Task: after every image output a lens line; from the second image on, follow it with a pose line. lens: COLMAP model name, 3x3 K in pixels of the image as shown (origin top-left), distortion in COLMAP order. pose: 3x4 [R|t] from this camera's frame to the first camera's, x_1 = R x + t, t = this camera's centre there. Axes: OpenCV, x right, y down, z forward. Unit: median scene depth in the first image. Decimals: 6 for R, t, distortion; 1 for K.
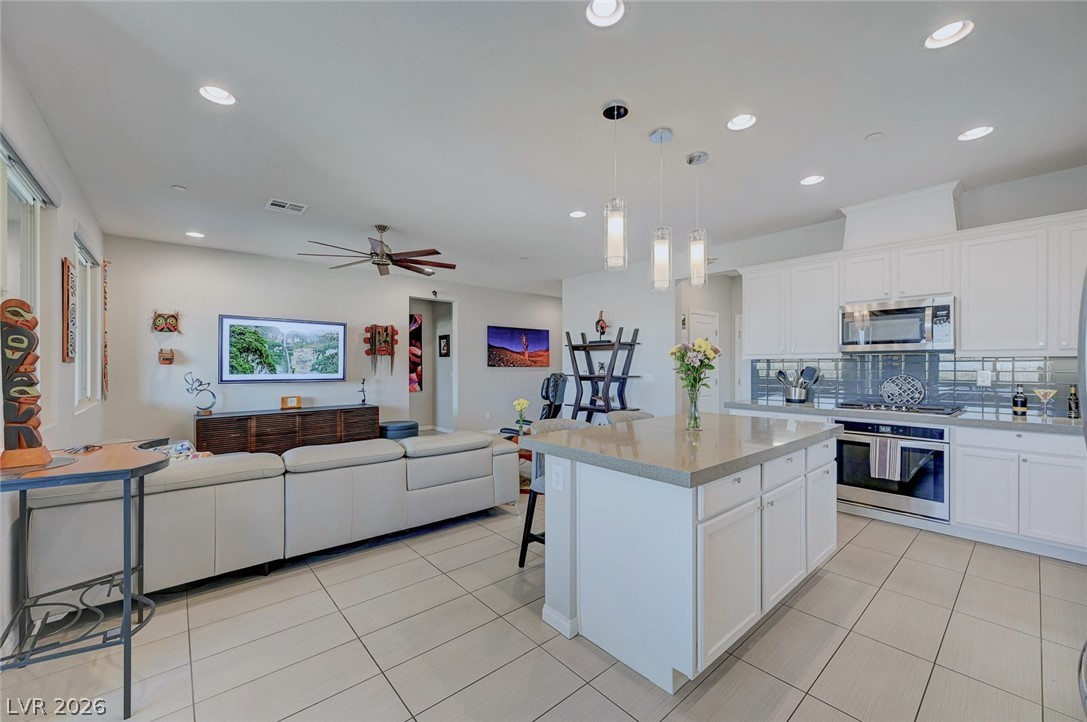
lens RADIAL K [[424.6, 0, 546.6], [0, 424.6, 364.2], [0, 0, 1]] dist [0.000489, 0.000100]
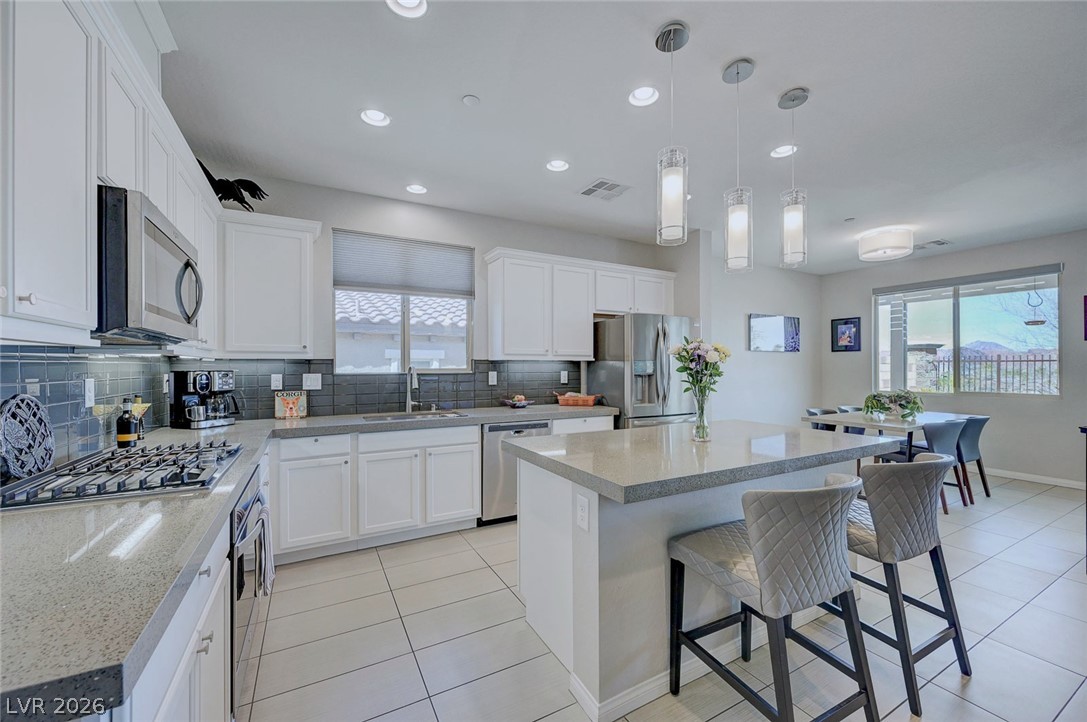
lens RADIAL K [[424.6, 0, 546.6], [0, 424.6, 364.2], [0, 0, 1]] dist [0.000489, 0.000100]
pose [[-0.976754, 0.003200, 0.214338, 0.240949], [0.001814, 0.999976, -0.006666, 0.001850], [-0.214355, -0.006122, -0.976737, 0.955760]]
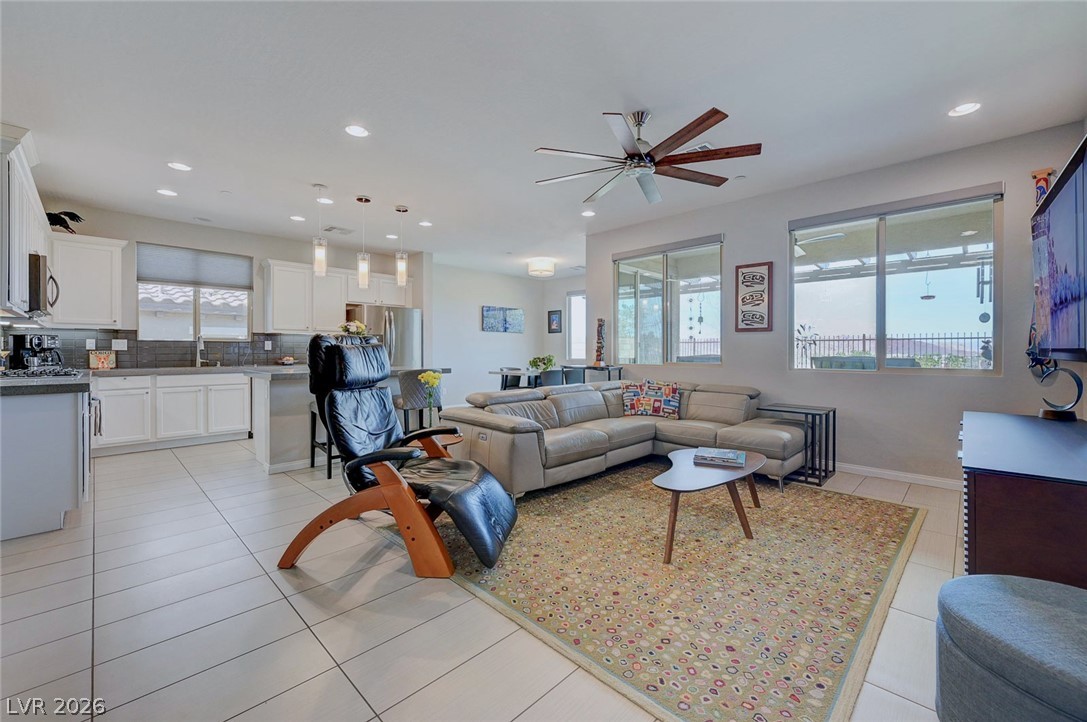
lens RADIAL K [[434.7, 0, 539.8], [0, 434.7, 349.9], [0, 0, 1]] dist [-0.000402, -0.000328]
pose [[-0.997170, 0.000152, -0.075184, -0.152724], [0.000385, 0.999995, -0.003089, 0.038912], [0.075183, -0.003109, -0.997165, 1.460917]]
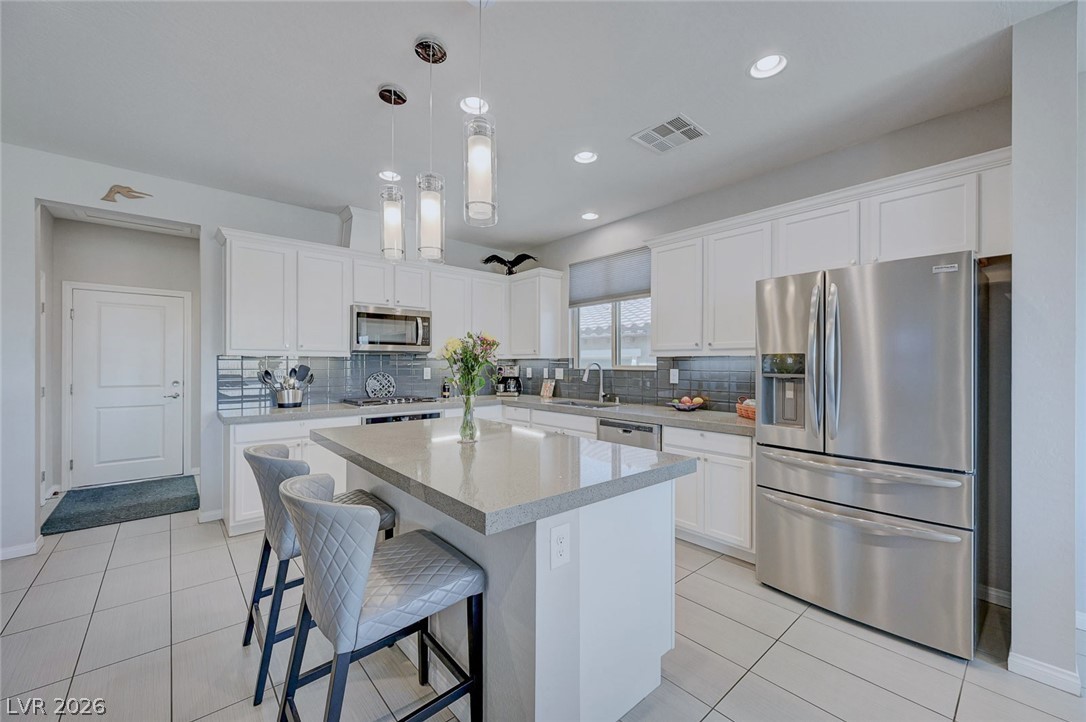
lens RADIAL K [[432.7, 0, 546.3], [0, 432.7, 363.0], [0, 0, 1]] dist [0.000270, -0.000007]
pose [[-0.001591, 0.001764, 0.999997, -0.249128], [-0.002478, 0.999995, -0.001768, 0.001228], [-0.999996, -0.002481, -0.001586, 0.421646]]
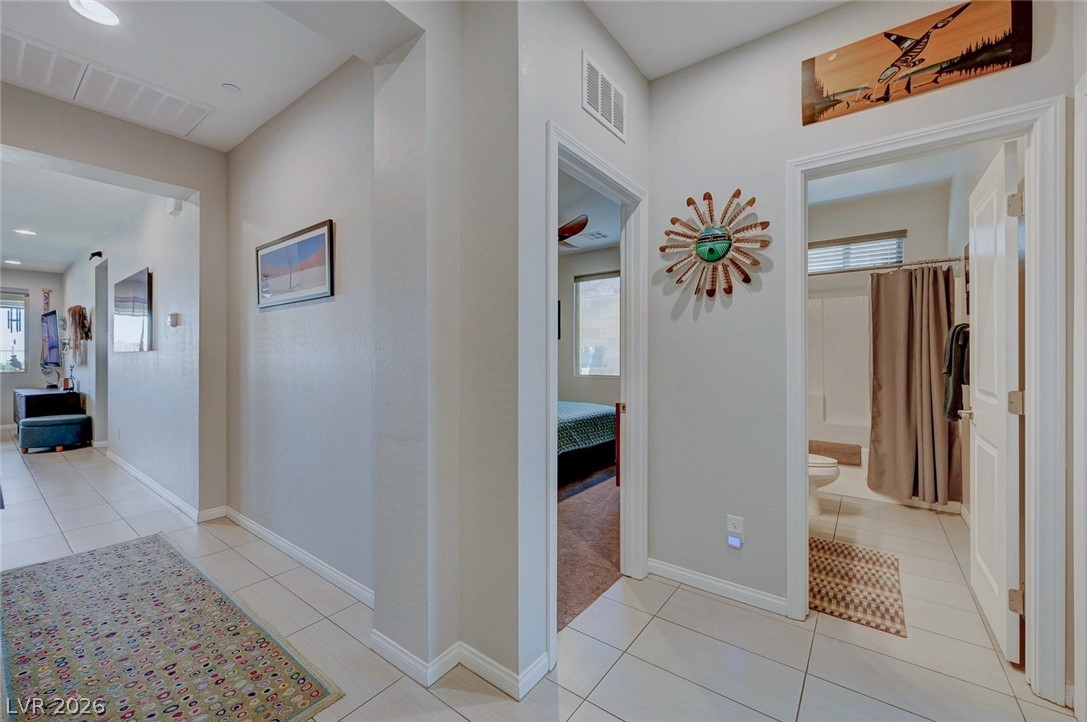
lens RADIAL K [[429.4, 0, 554.3], [0, 429.4, 360.8], [0, 0, 1]] dist [-0.000182, -0.000154]
pose [[0.219350, 0.005057, -0.975633, 0.926083], [0.001202, 0.999984, 0.005454, 0.025555], [0.975646, -0.002369, 0.219340, 2.291141]]
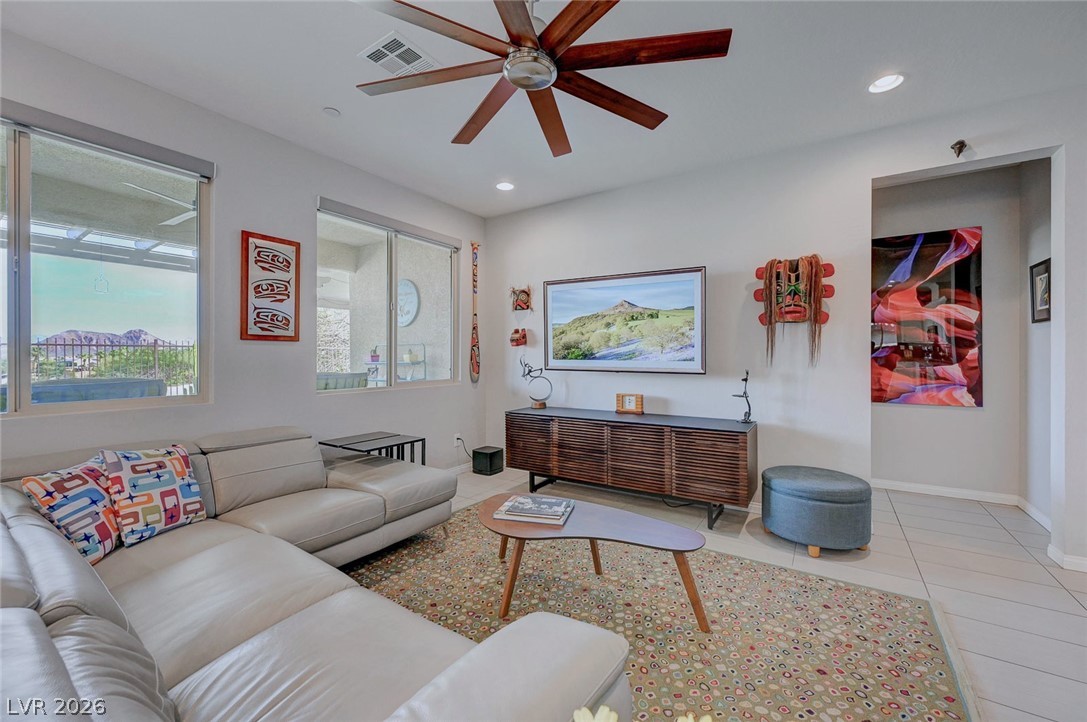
lens RADIAL K [[436.7, 0, 548.0], [0, 436.7, 357.7], [0, 0, 1]] dist [0.000055, -0.000086]
pose [[0.275361, 0.006227, -0.961321, 0.005411], [0.001402, 0.999975, 0.006879, 0.017723], [0.961340, -0.003242, 0.275346, 0.797597]]
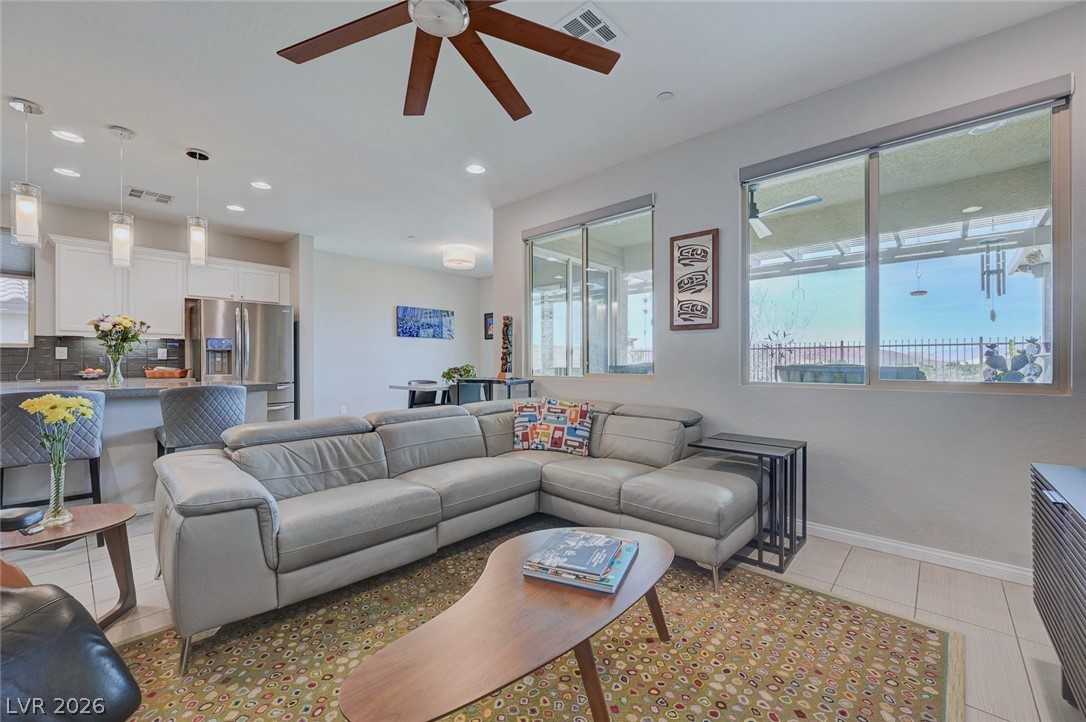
lens RADIAL K [[435.2, 0, 543.0], [0, 435.2, 361.0], [0, 0, 1]] dist [0.000149, 0.000025]
pose [[-0.993152, 0.003591, -0.116771, -0.368595], [0.003815, 0.999991, -0.001697, 0.044287], [0.116764, -0.002131, -0.993157, 1.201595]]
